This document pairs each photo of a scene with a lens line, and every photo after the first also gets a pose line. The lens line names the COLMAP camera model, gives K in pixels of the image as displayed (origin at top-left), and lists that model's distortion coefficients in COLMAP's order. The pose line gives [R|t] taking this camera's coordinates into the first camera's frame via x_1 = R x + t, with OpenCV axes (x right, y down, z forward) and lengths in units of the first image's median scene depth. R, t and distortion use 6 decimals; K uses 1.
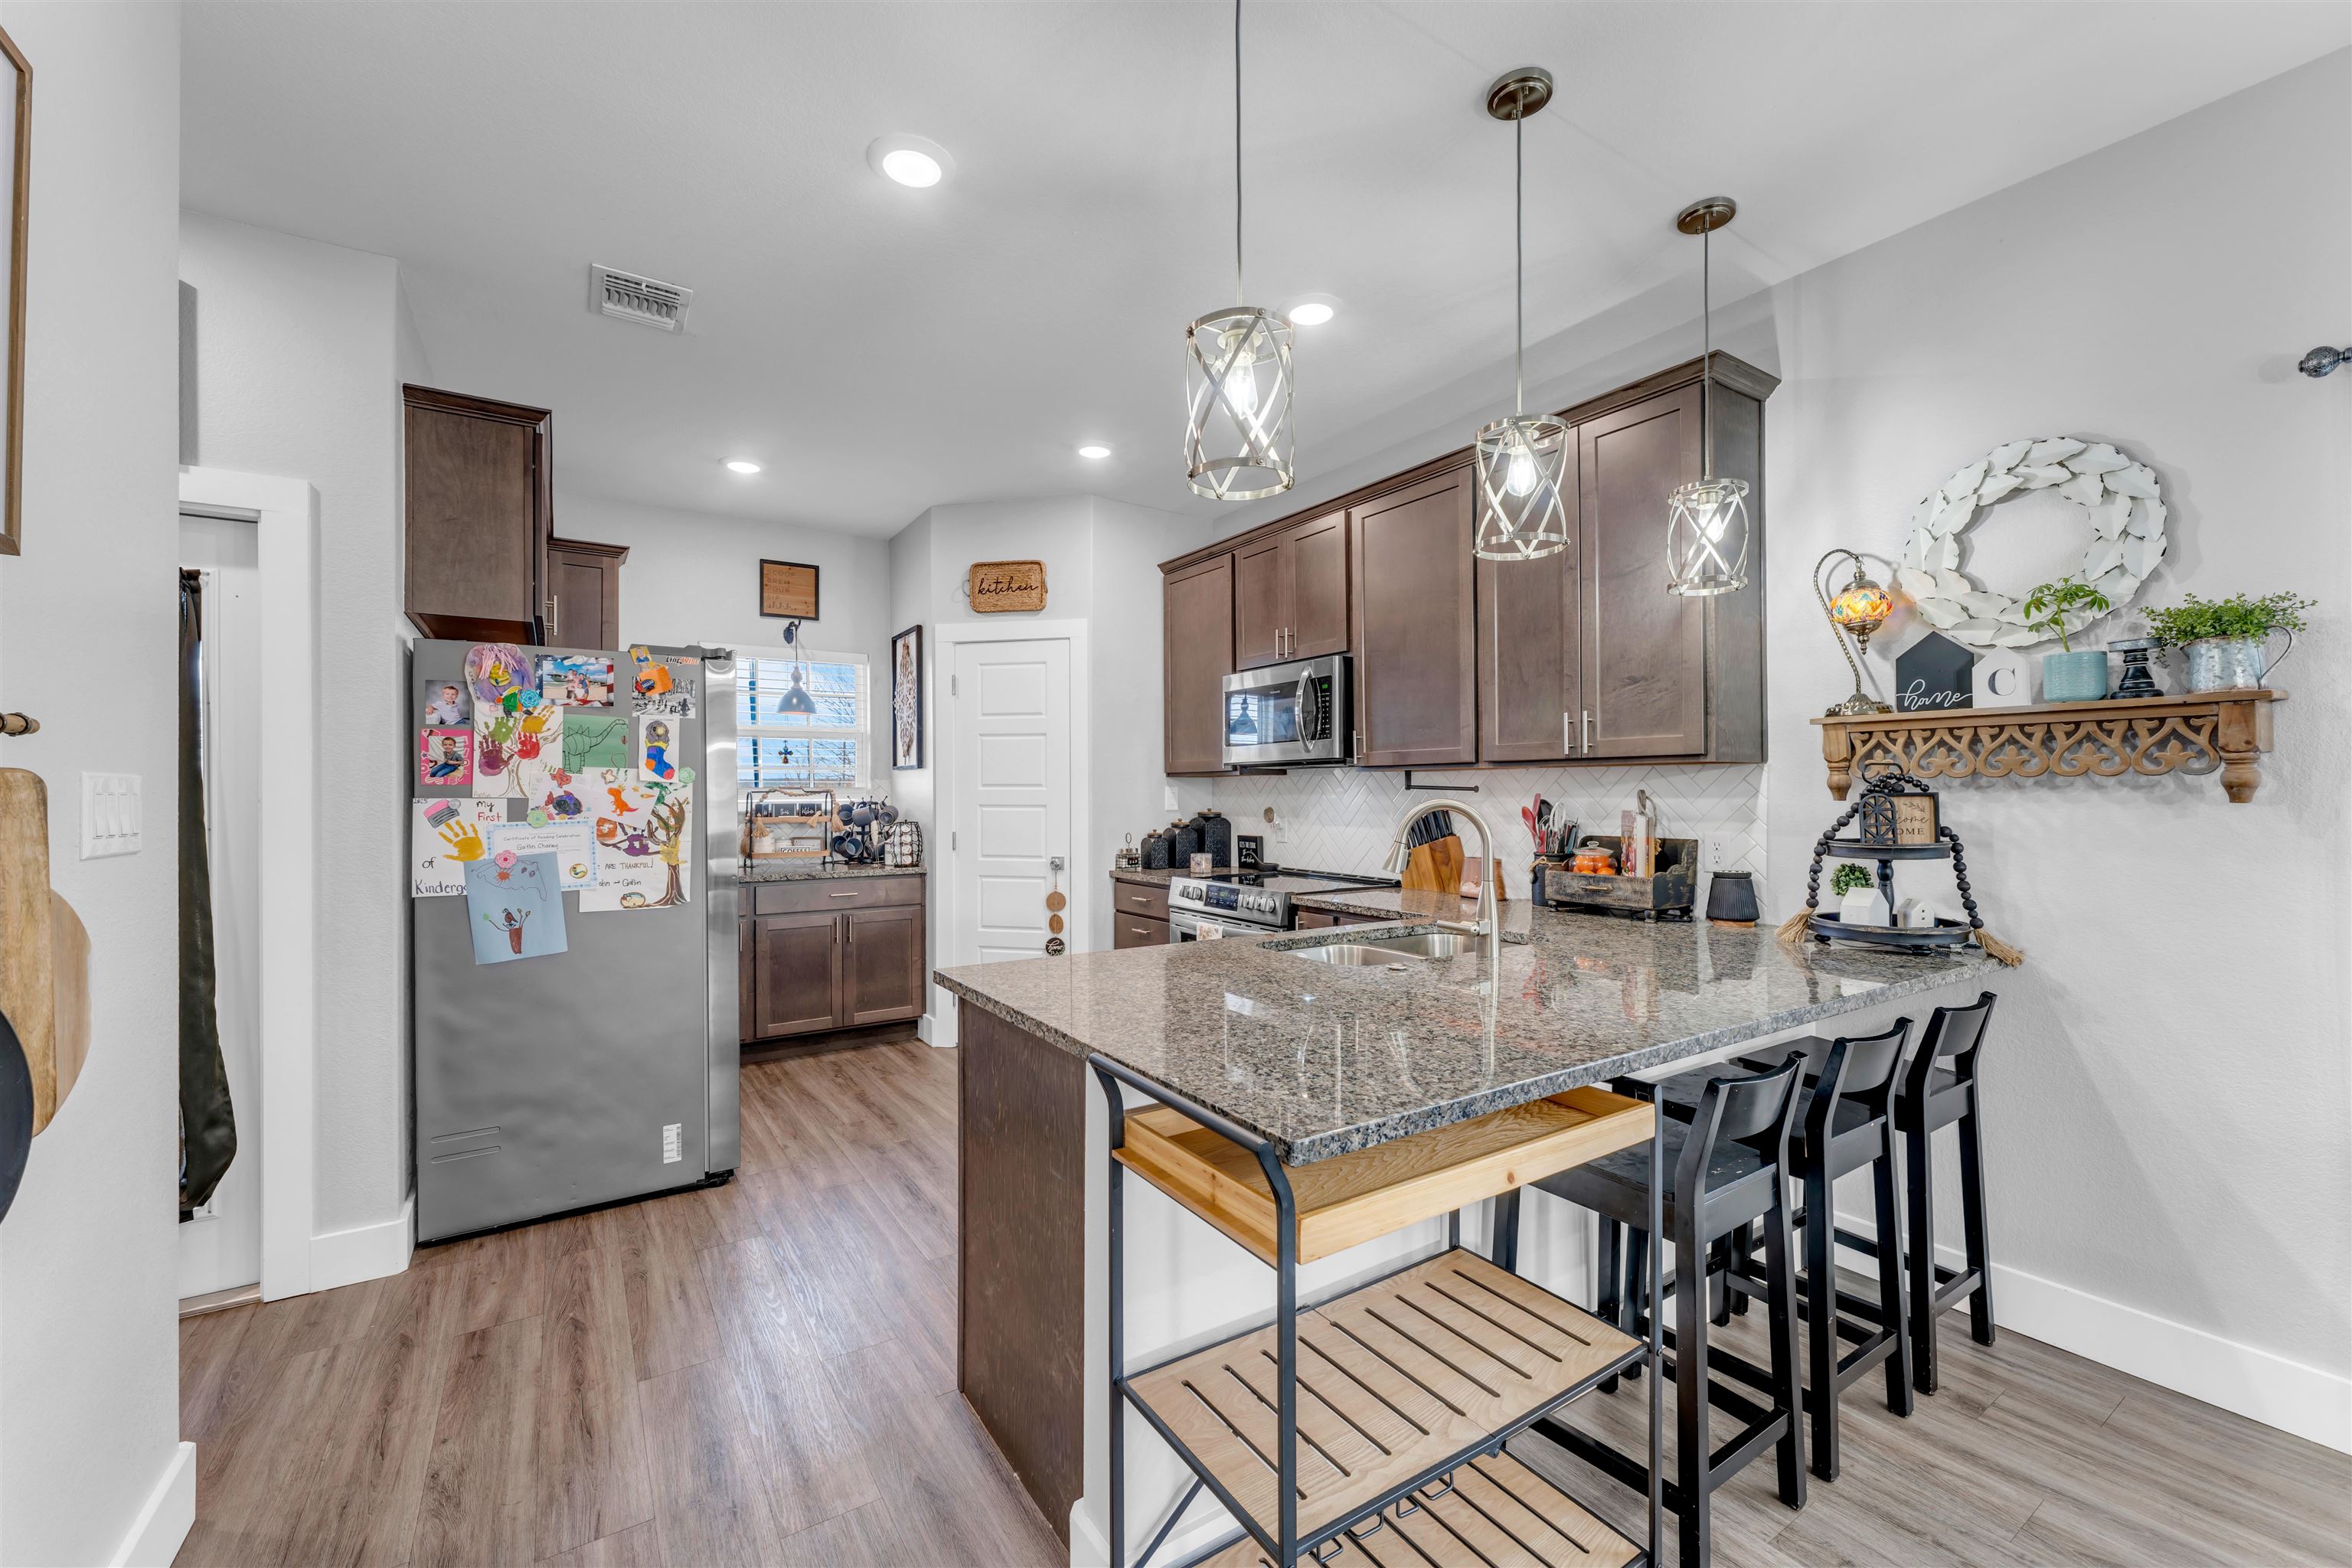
lens RADIAL K [[942.8, 0, 1179.6], [0, 942.8, 782.1], [0, 0, 1]] dist [0.001226, 0.000022]
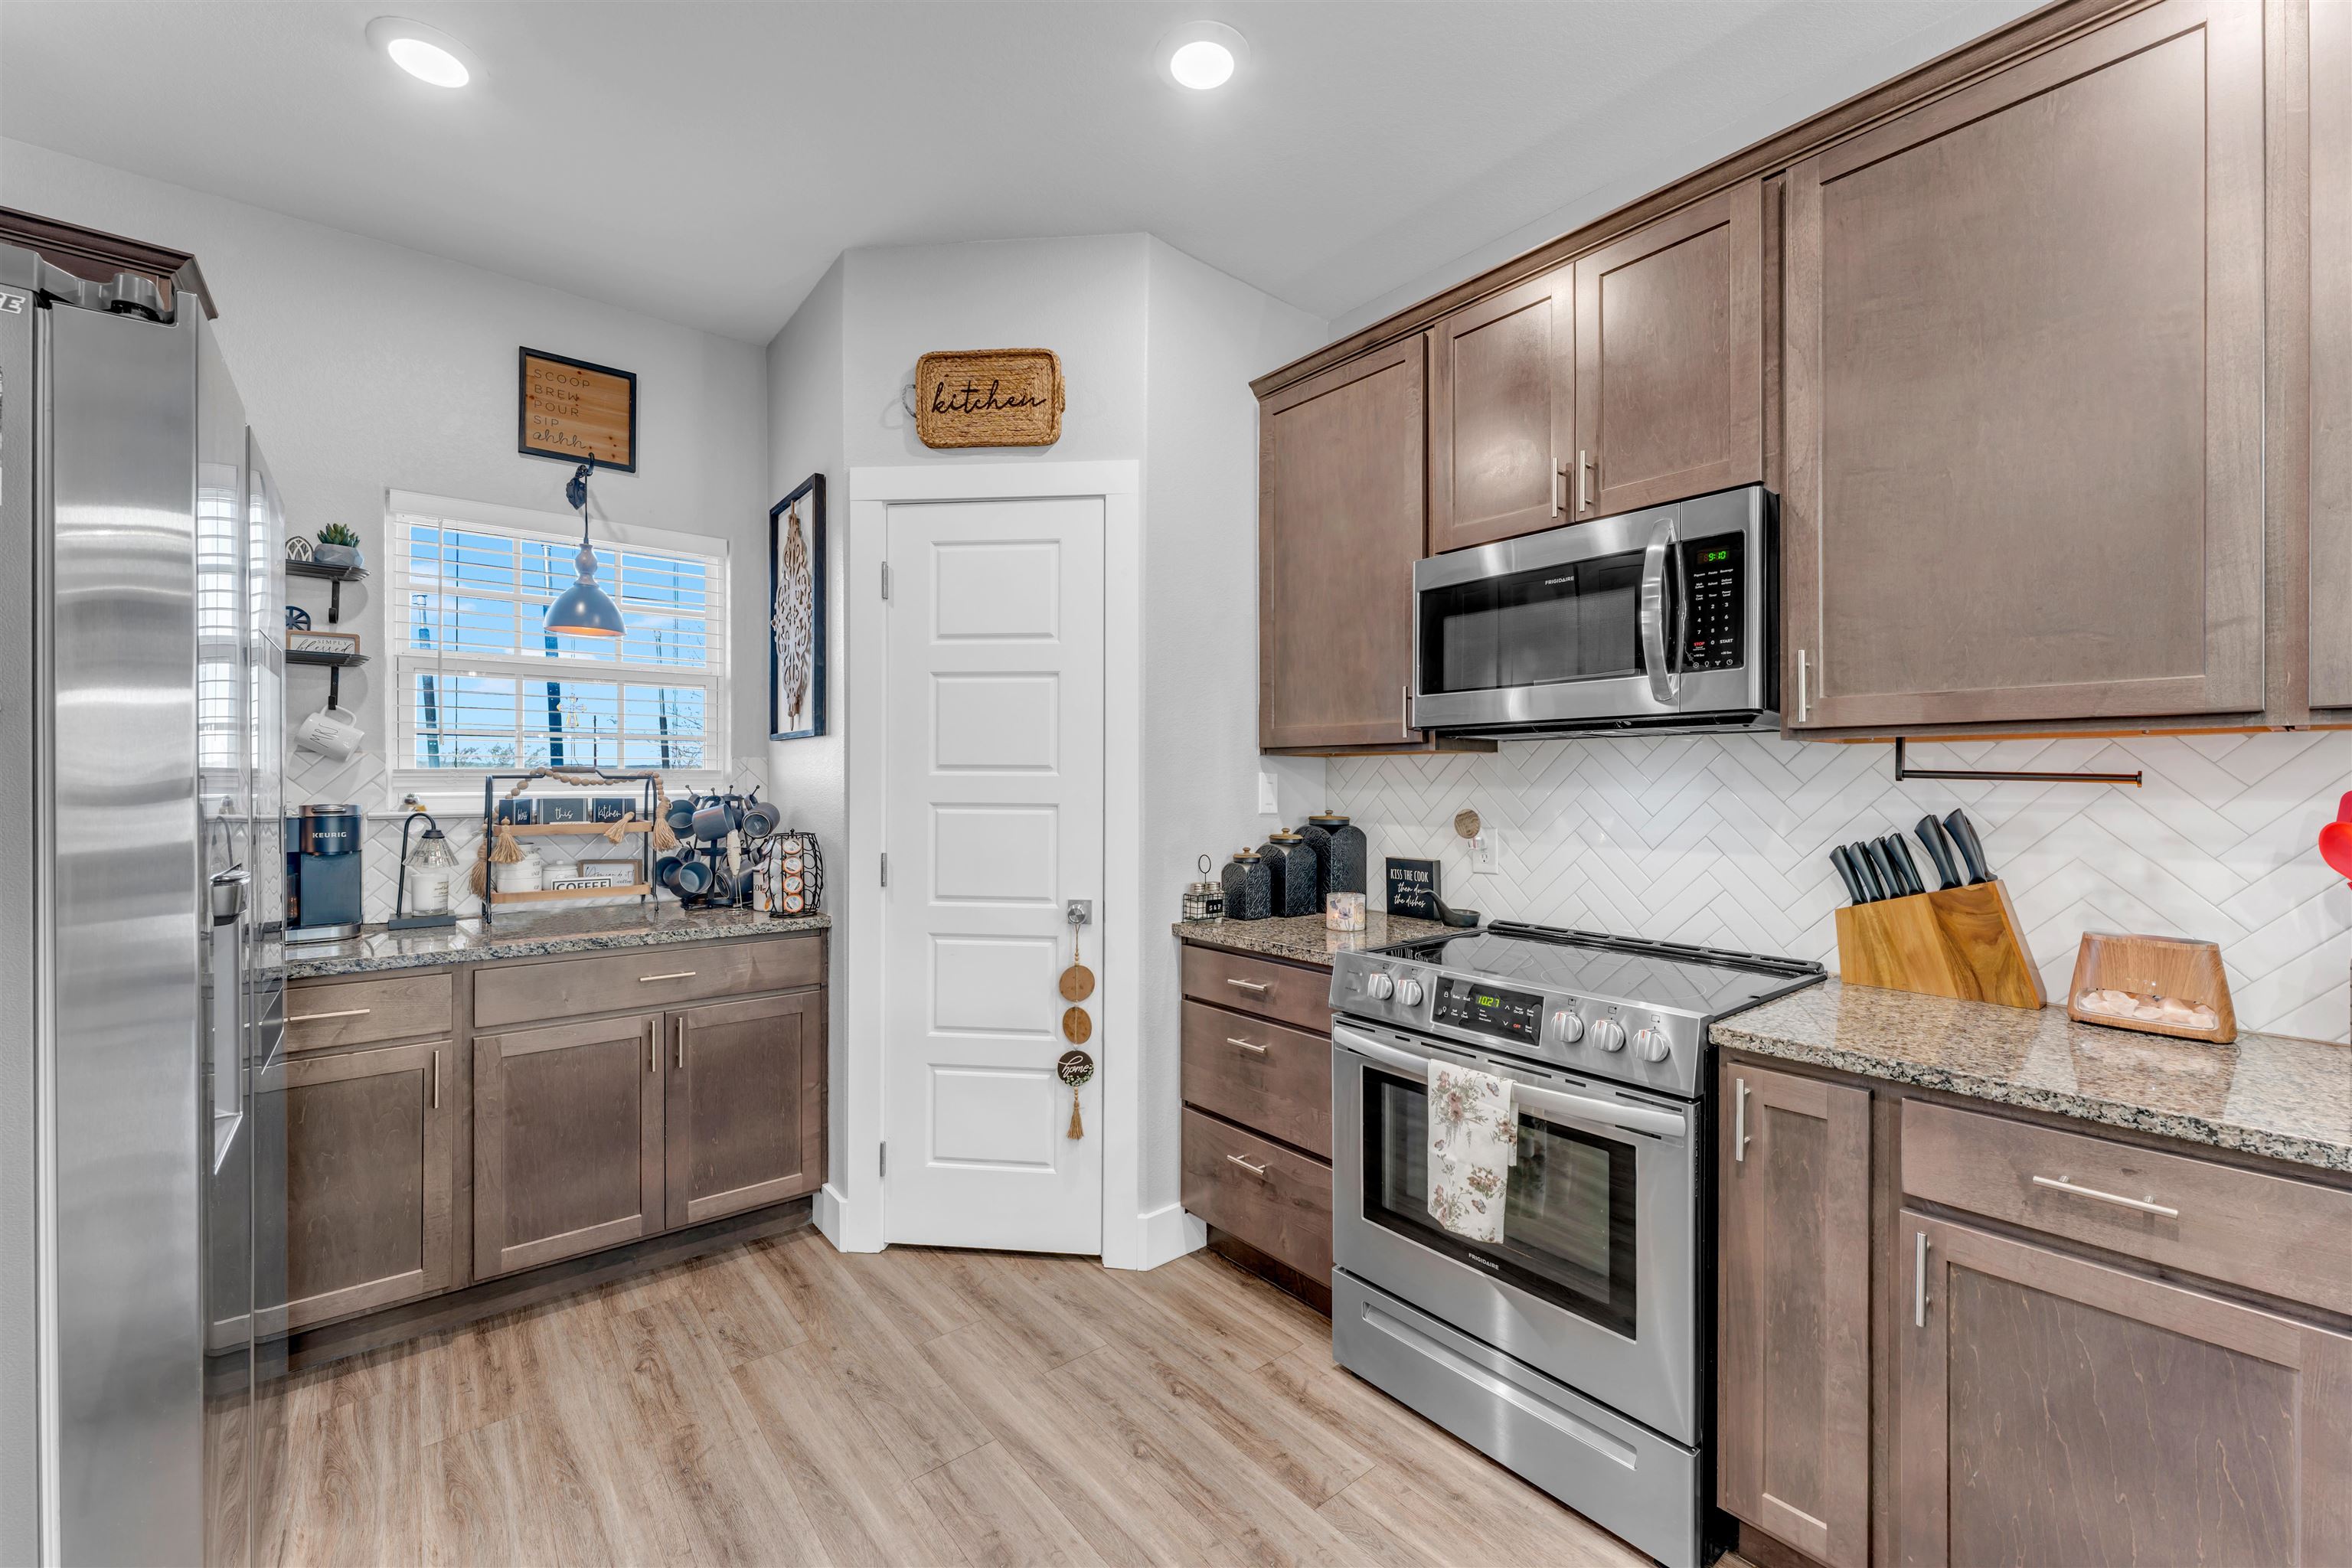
lens RADIAL K [[949.6, 0, 1167.1], [0, 949.6, 777.7], [0, 0, 1]] dist [-0.000747, 0.000051]
pose [[0.996228, 0.006510, 0.086533, -0.140771], [-0.007045, 0.999958, 0.005881, 0.005884], [-0.086491, -0.006469, 0.996232, 0.501061]]
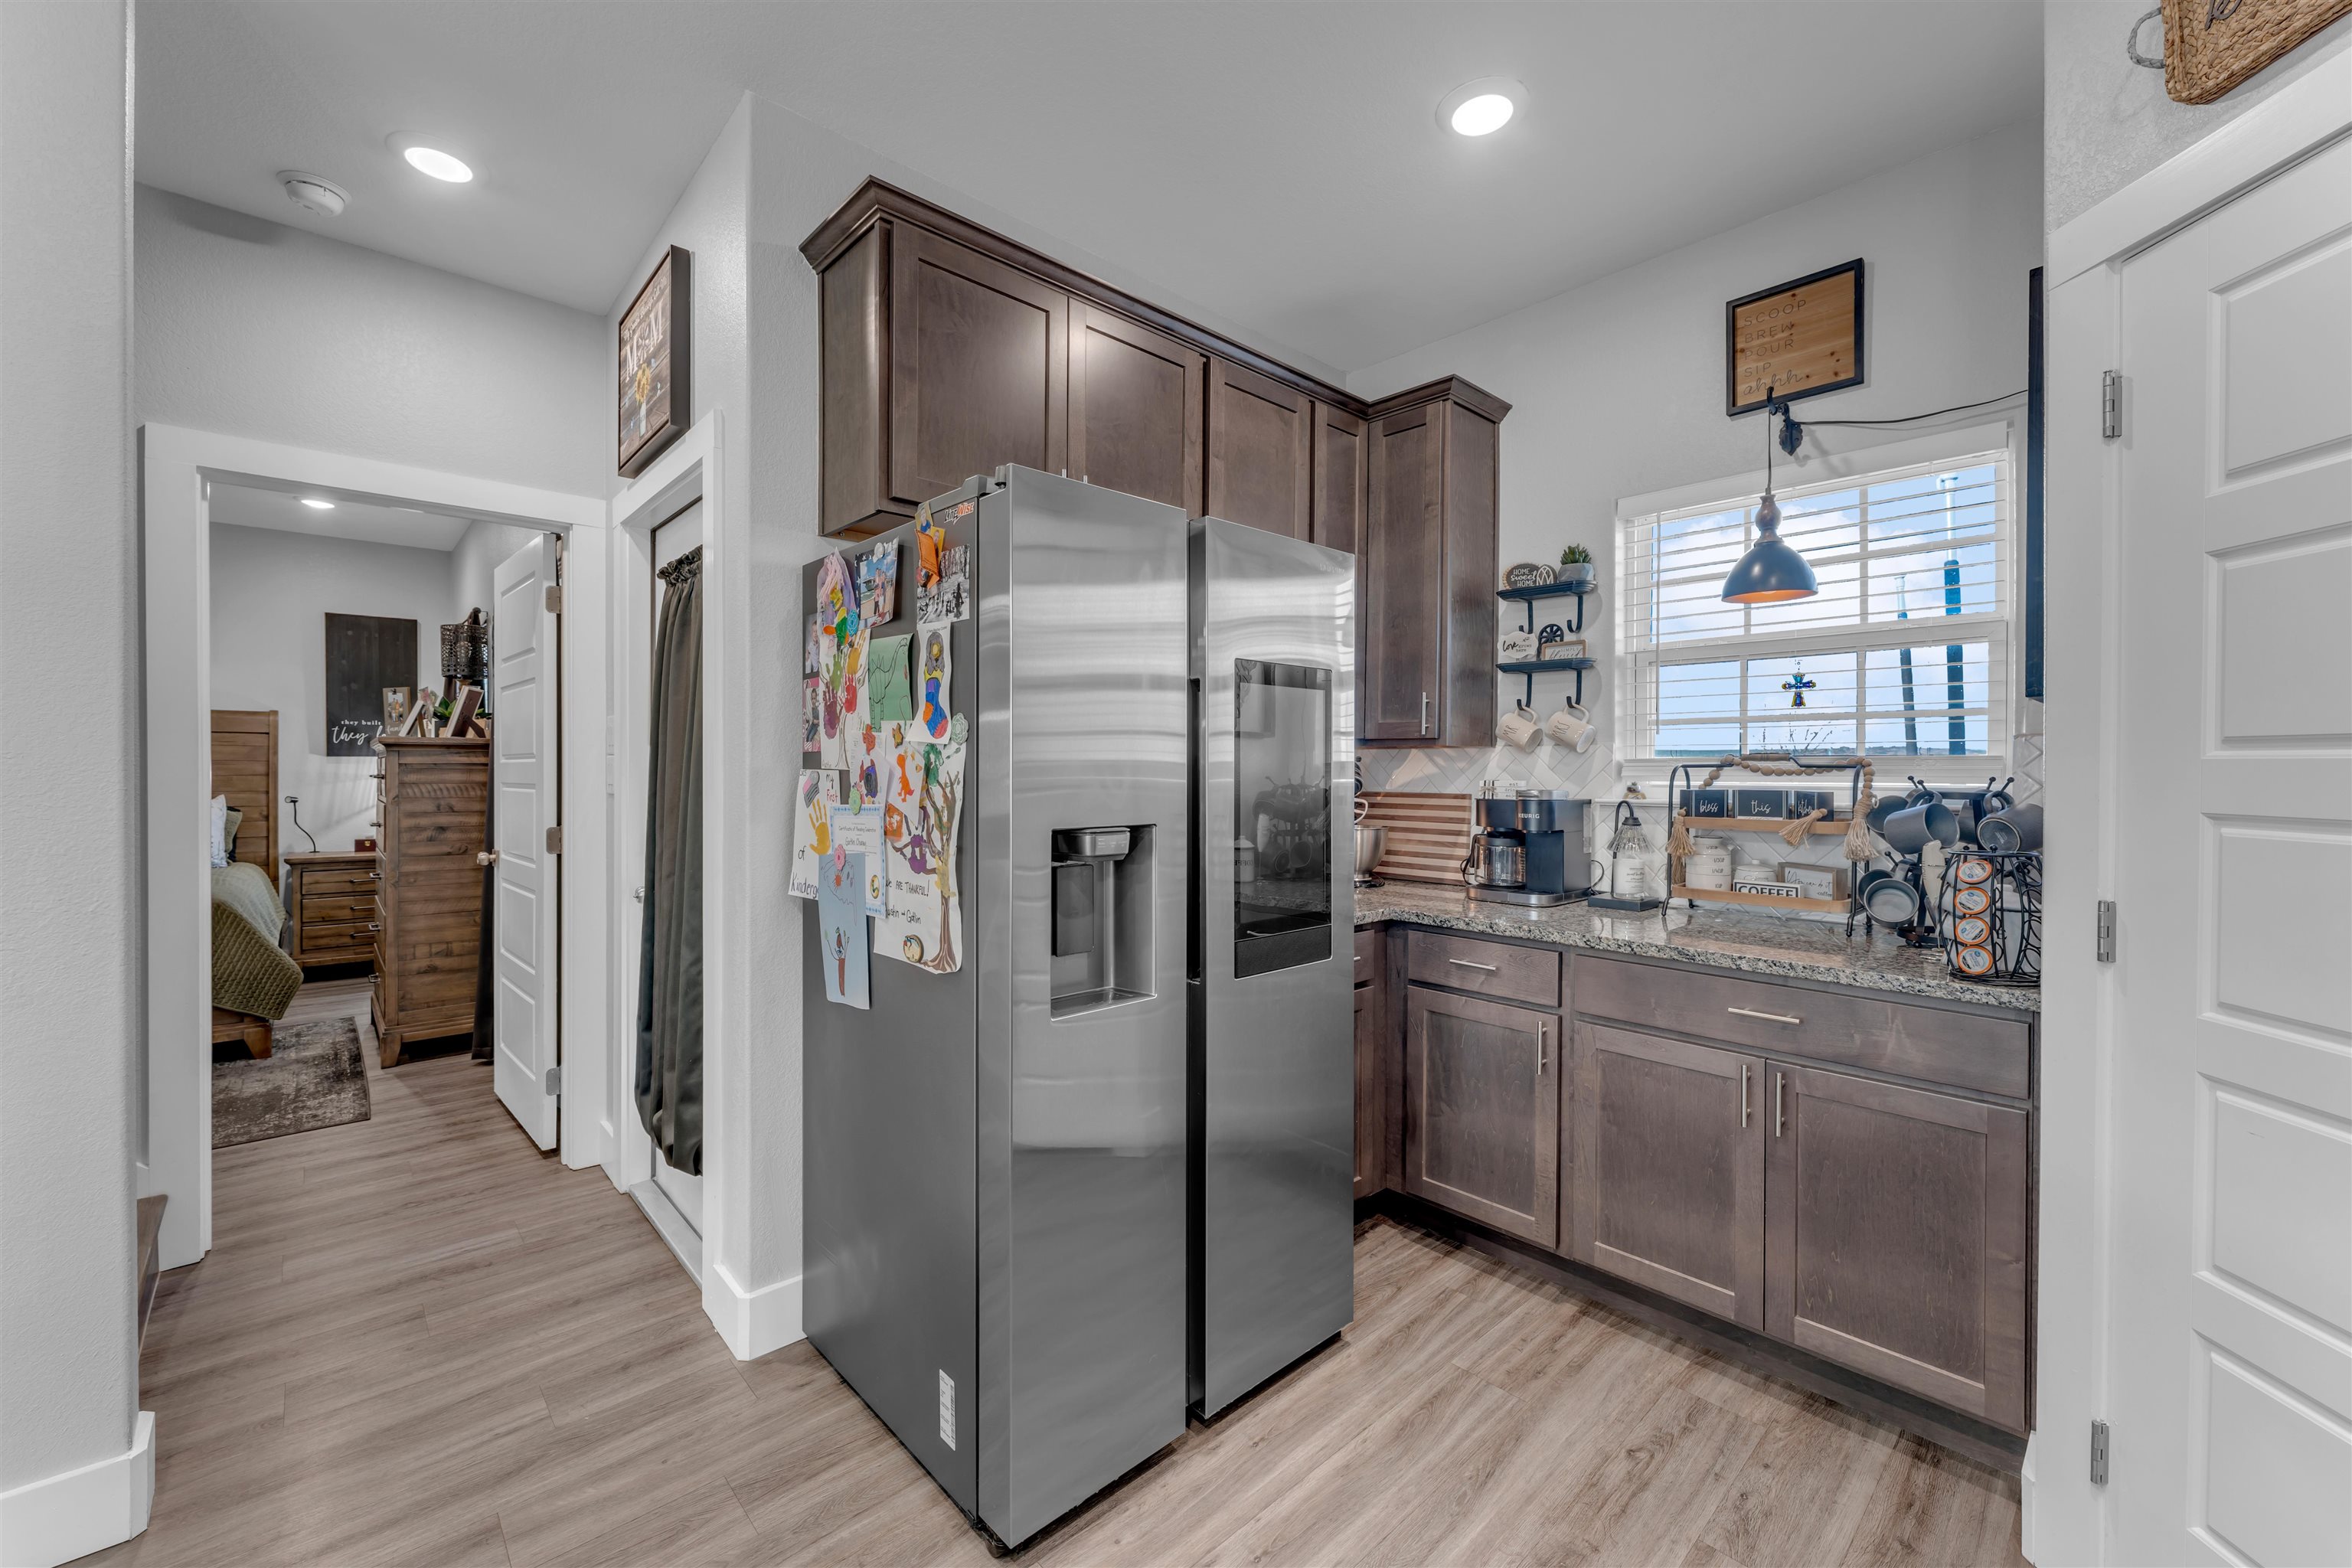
lens RADIAL K [[934.0, 0, 1183.9], [0, 934.0, 774.0], [0, 0, 1]] dist [0.000416, -0.000084]
pose [[0.153972, 0.010216, -0.988022, 0.007404], [0.005379, 0.999923, 0.011177, 0.008918], [0.988061, -0.007035, 0.153905, 0.751324]]
